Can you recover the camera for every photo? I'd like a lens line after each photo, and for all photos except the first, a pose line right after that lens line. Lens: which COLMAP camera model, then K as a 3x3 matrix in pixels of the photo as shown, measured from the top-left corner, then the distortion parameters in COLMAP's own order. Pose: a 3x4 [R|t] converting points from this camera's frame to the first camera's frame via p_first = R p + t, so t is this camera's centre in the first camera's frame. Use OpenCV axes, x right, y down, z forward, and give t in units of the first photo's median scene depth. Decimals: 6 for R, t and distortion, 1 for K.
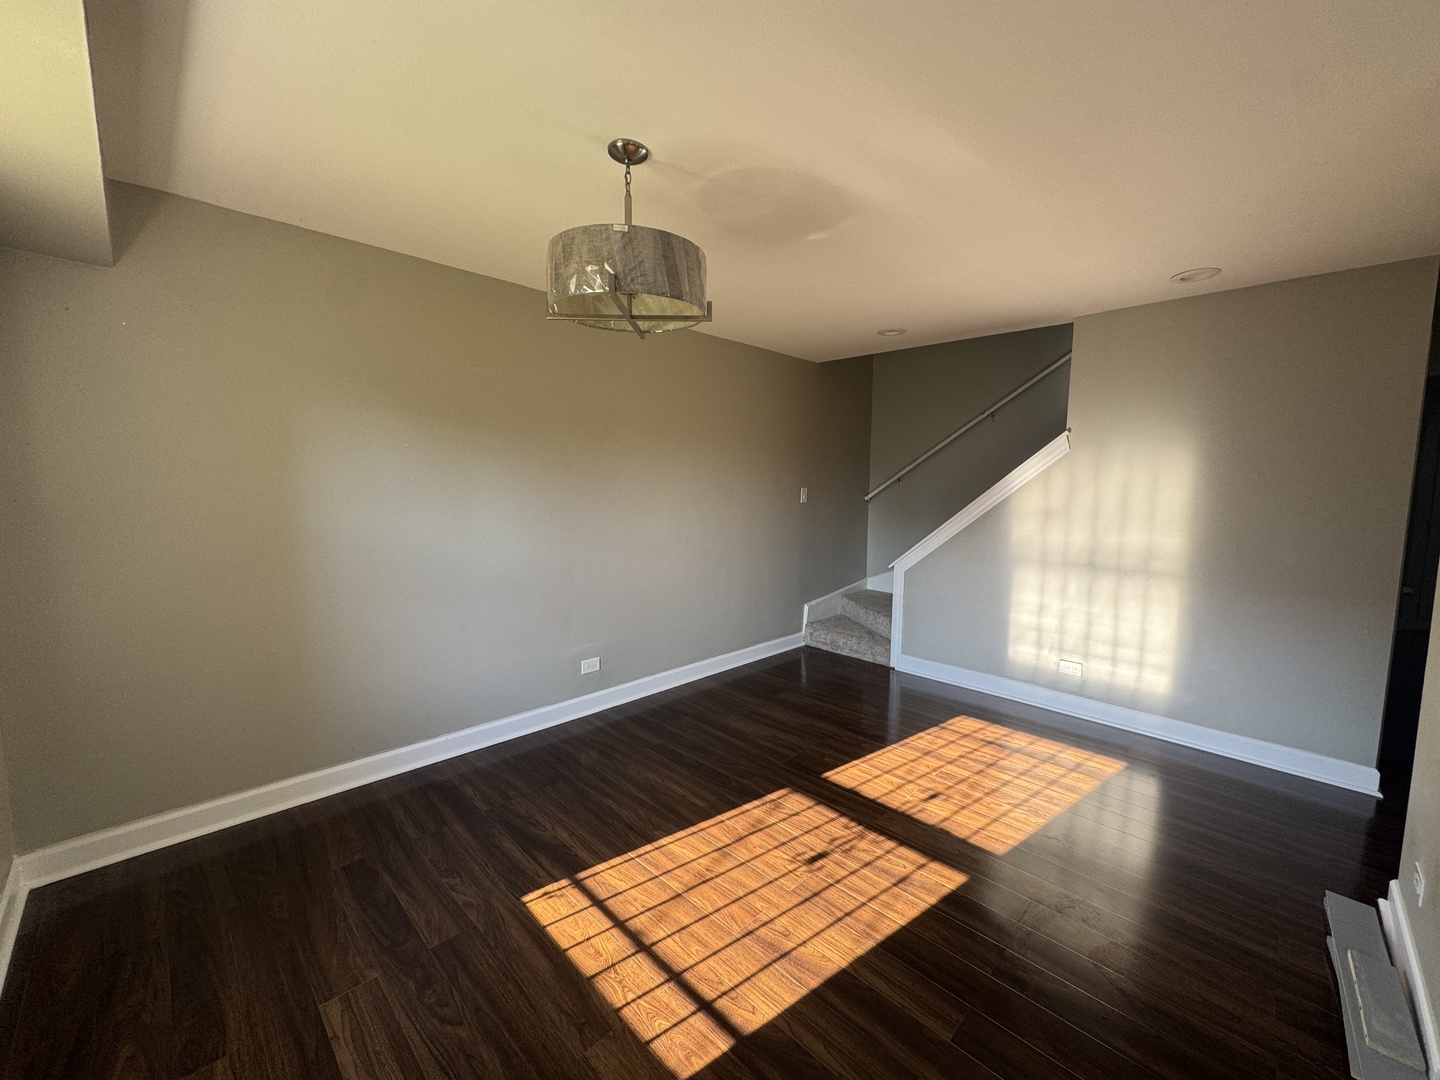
lens RADIAL K [[568.6, 0, 716.1], [0, 568.6, 545.3], [0, 0, 1]] dist [-0.003934, 0.000295]
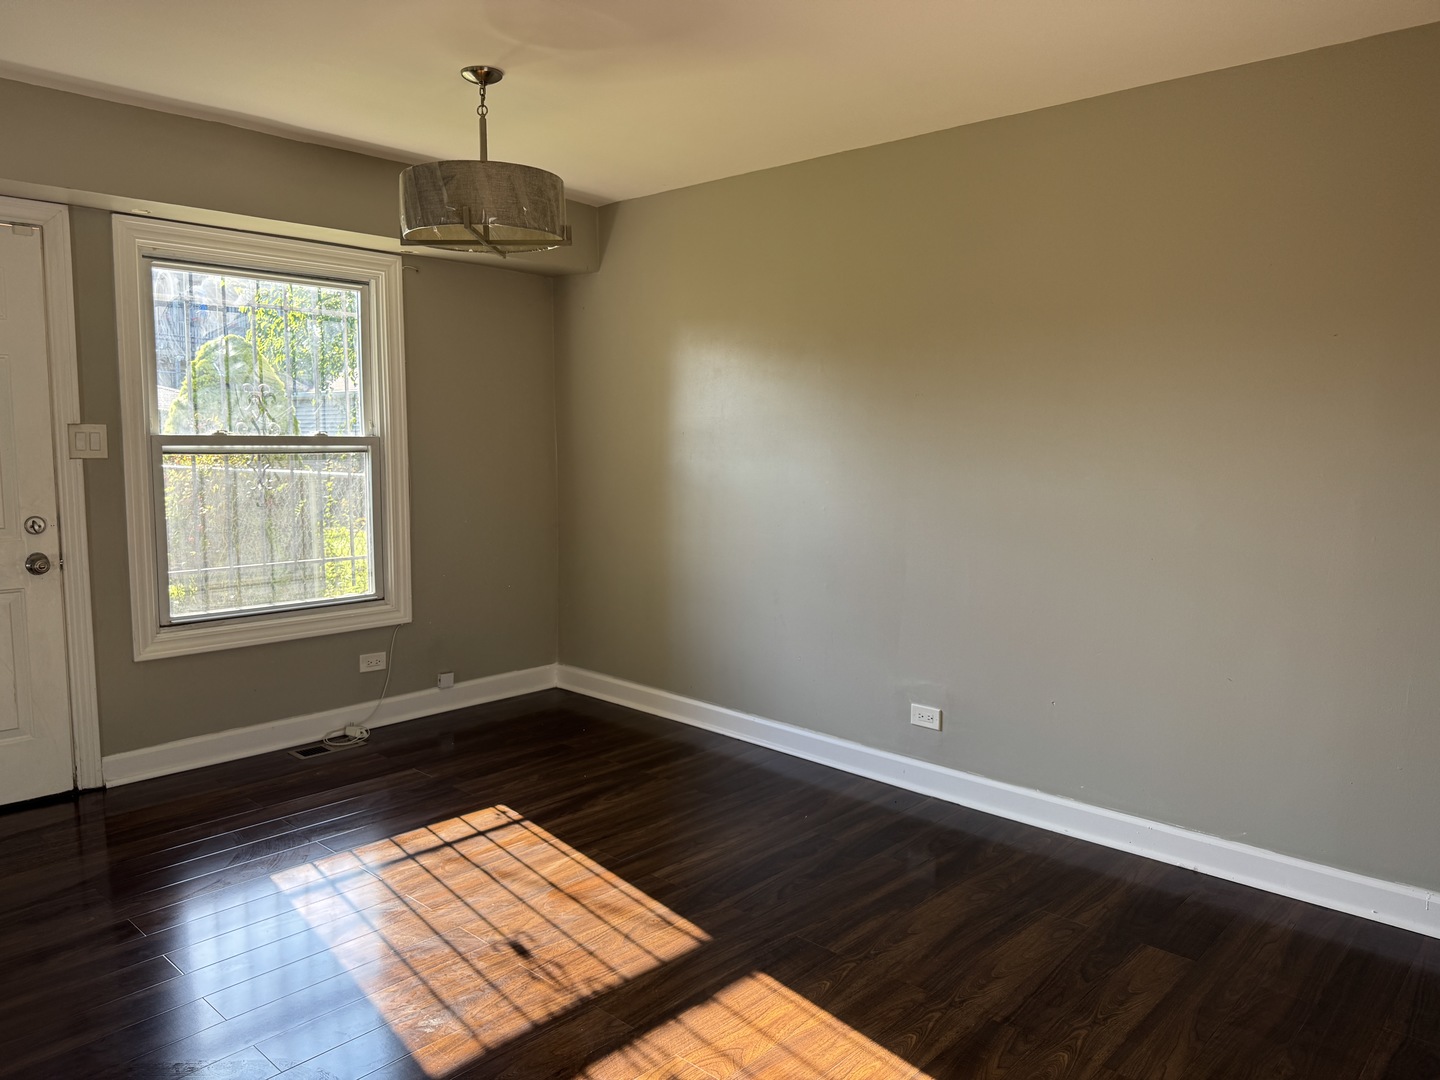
lens RADIAL K [[1019.7, 0, 717.9], [0, 1019.7, 535.5], [0, 0, 1]] dist [0.023490, -0.017050]
pose [[0.054818, 0.094201, -0.994043, 1.263163], [-0.127250, 0.988081, 0.086619, -0.070778], [0.990355, 0.121744, 0.066152, 1.012143]]
